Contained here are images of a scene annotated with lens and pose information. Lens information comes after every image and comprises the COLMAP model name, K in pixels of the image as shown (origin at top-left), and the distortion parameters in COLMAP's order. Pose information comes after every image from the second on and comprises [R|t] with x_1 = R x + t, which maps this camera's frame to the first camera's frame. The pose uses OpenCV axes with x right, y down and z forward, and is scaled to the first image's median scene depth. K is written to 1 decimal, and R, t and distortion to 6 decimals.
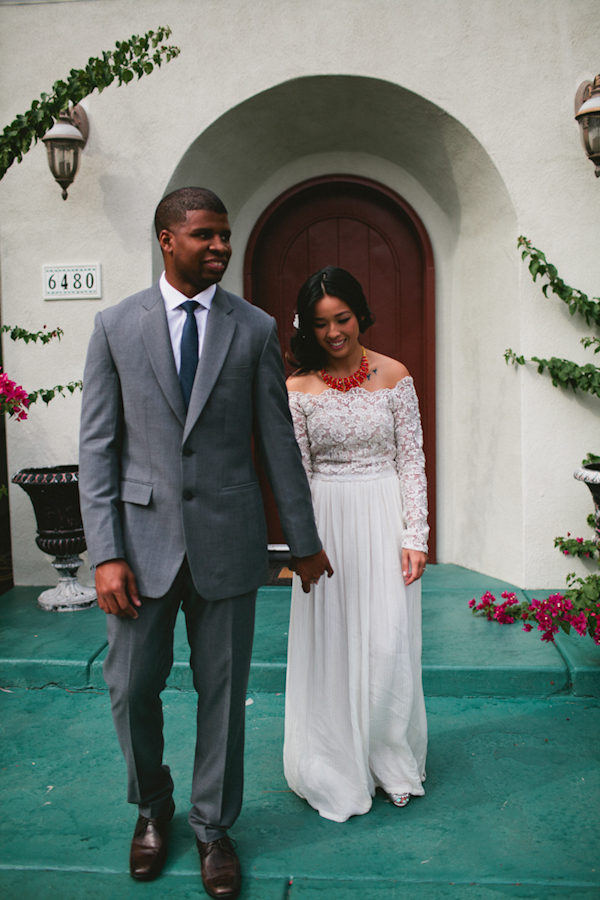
lens RADIAL K [[887.7, 0, 300.0], [0, 887.7, 450.0], [0, 0, 1]] dist [-0.001425, 0.005391]
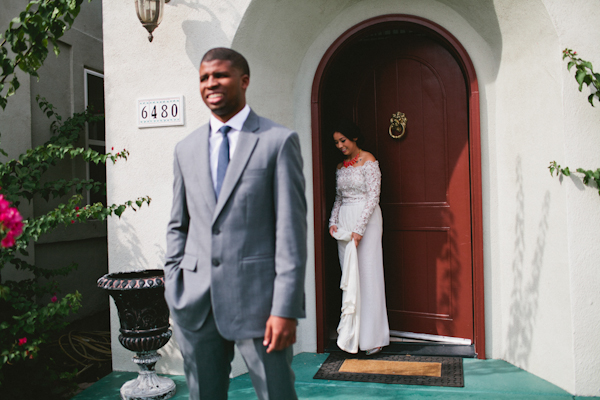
lens RADIAL K [[640.4, 0, 299.8], [0, 640.4, 206.4], [0, 0, 1]] dist [-0.157038, 0.545797]
pose [[0.990747, -0.008537, -0.135452, 0.040523], [0.000608, 0.998289, -0.058471, -0.017110], [0.135720, 0.057848, 0.989057, 0.217934]]
